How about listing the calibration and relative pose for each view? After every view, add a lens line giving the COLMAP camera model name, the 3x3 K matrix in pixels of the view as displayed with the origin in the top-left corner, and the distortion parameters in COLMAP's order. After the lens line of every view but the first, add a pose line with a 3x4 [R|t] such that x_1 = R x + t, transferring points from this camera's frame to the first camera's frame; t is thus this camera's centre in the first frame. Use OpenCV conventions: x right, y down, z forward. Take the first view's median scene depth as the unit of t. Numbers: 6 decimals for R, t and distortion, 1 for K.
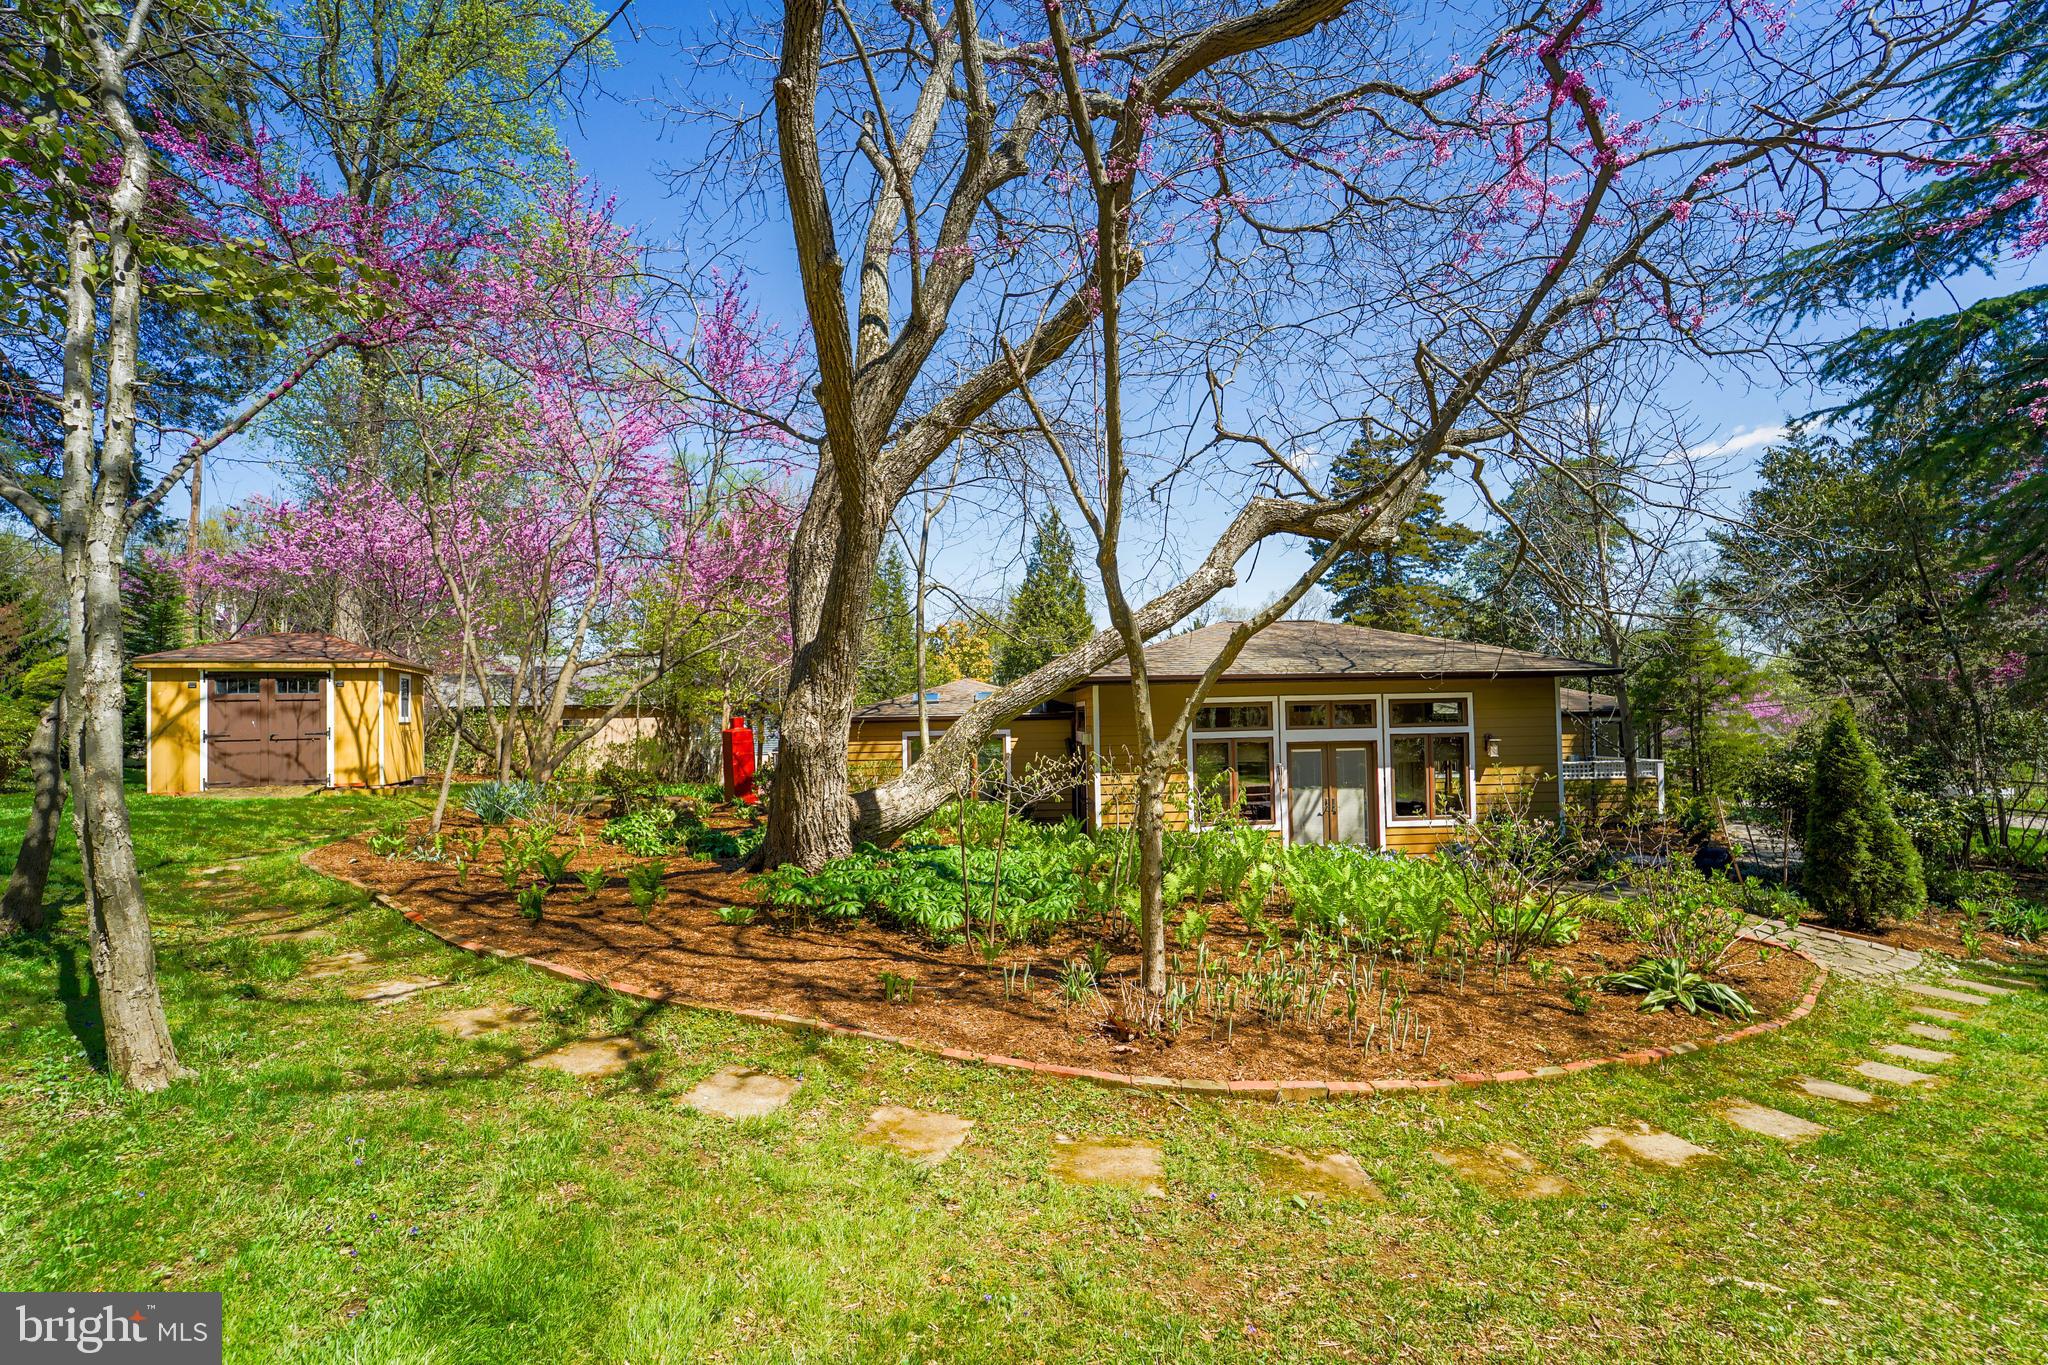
lens RADIAL K [[832.0, 0, 1020.8], [0, 832.0, 680.4], [0, 0, 1]] dist [-0.004309, -0.000210]
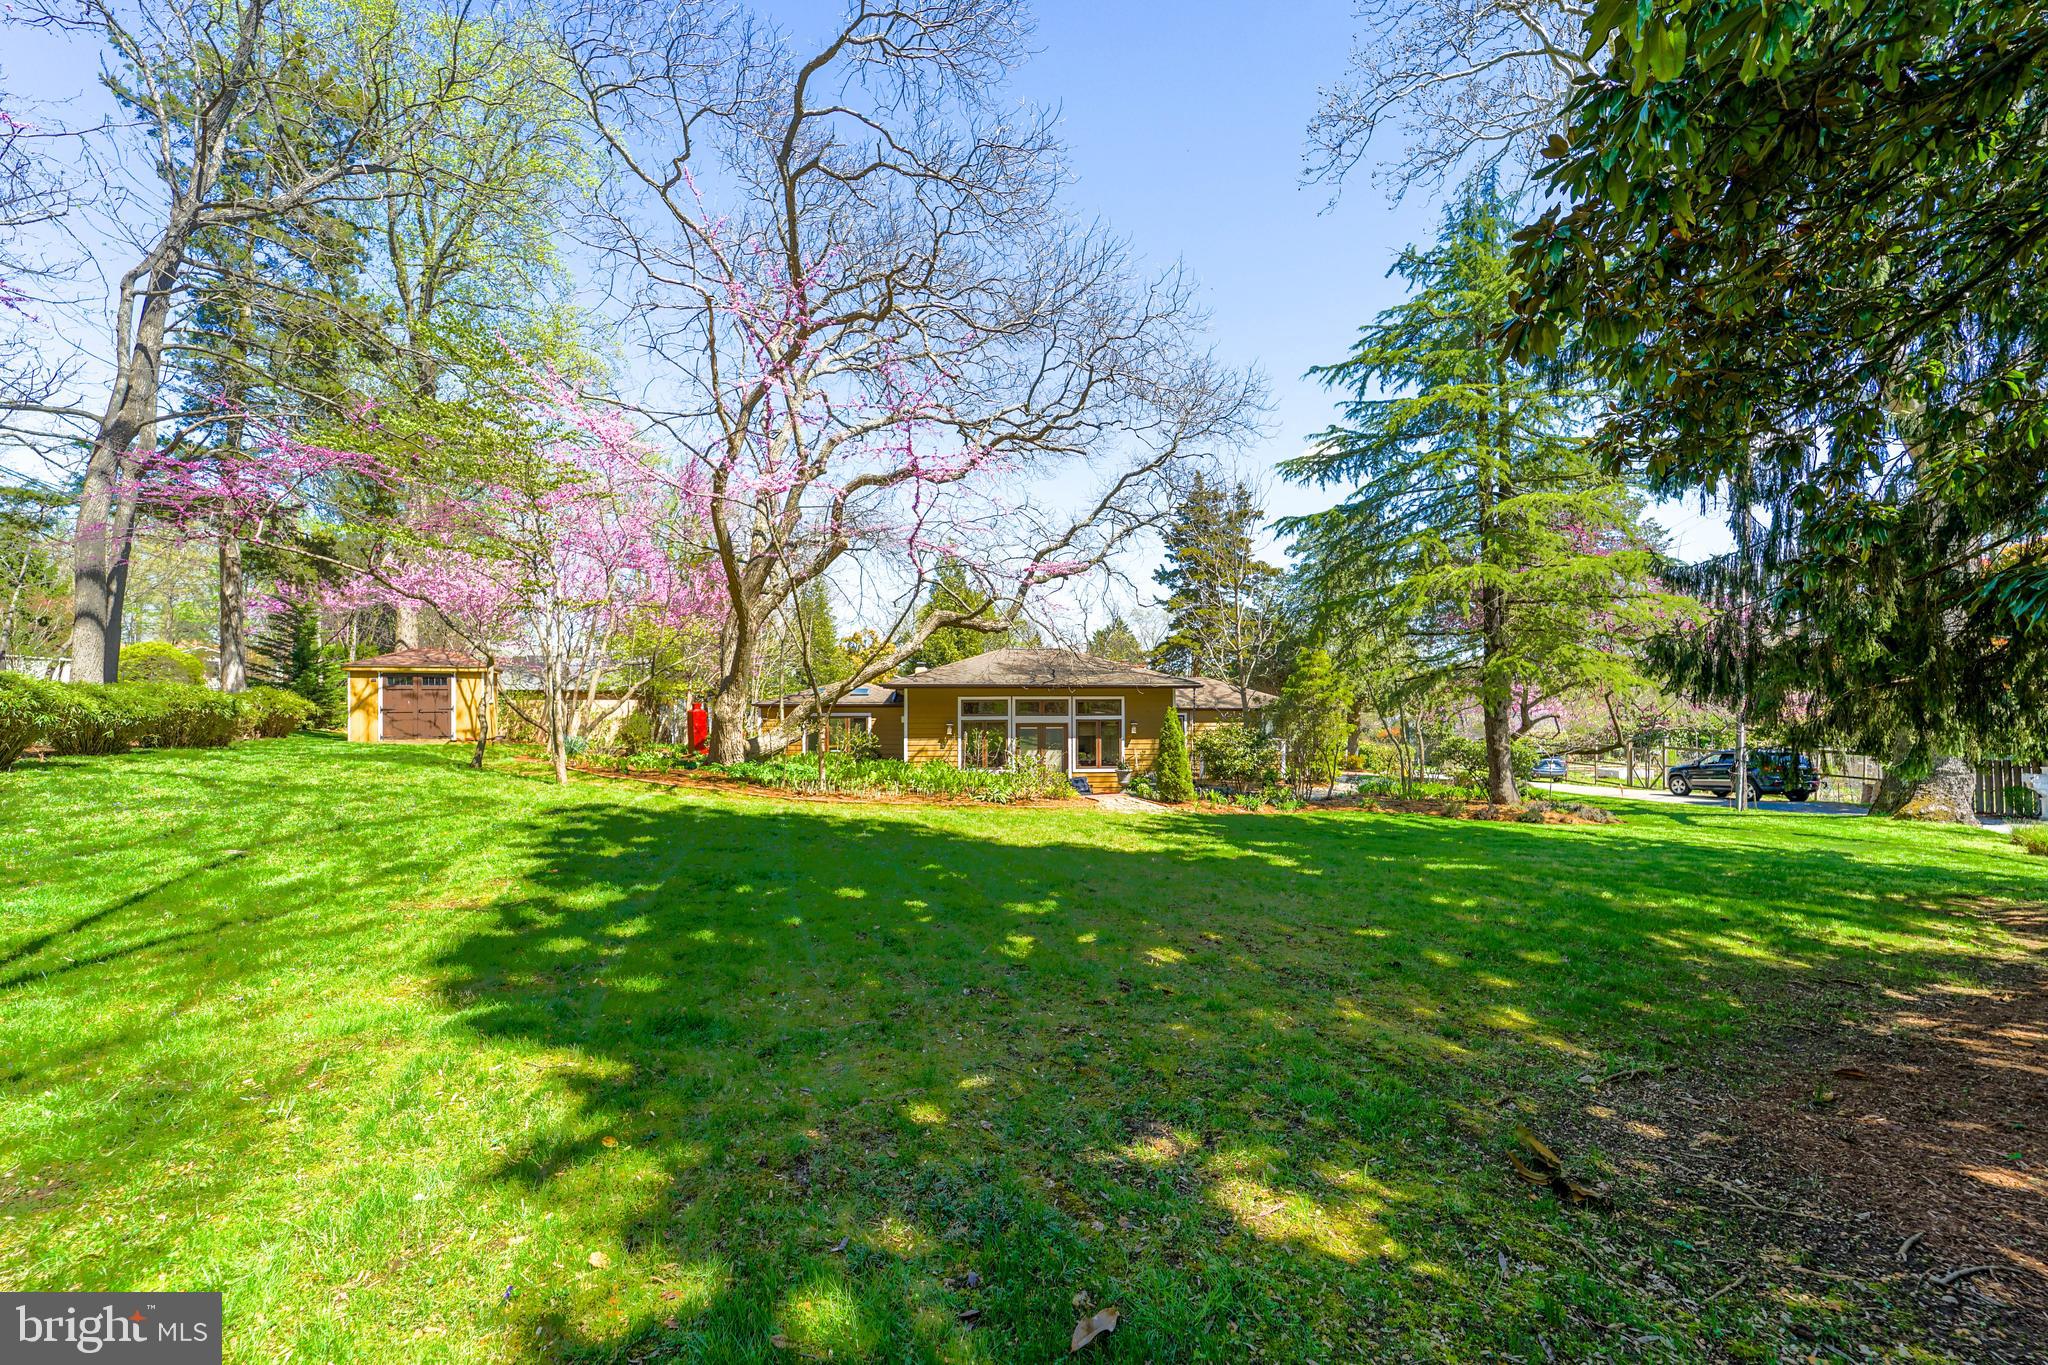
lens RADIAL K [[832.0, 0, 1028.9], [0, 832.0, 691.5], [0, 0, 1]] dist [-0.004309, -0.000210]
pose [[0.998506, 0.017241, 0.051849, 0.261228], [-0.018801, 0.999380, 0.029765, -0.045744], [-0.051303, -0.030696, 0.998211, -0.767308]]
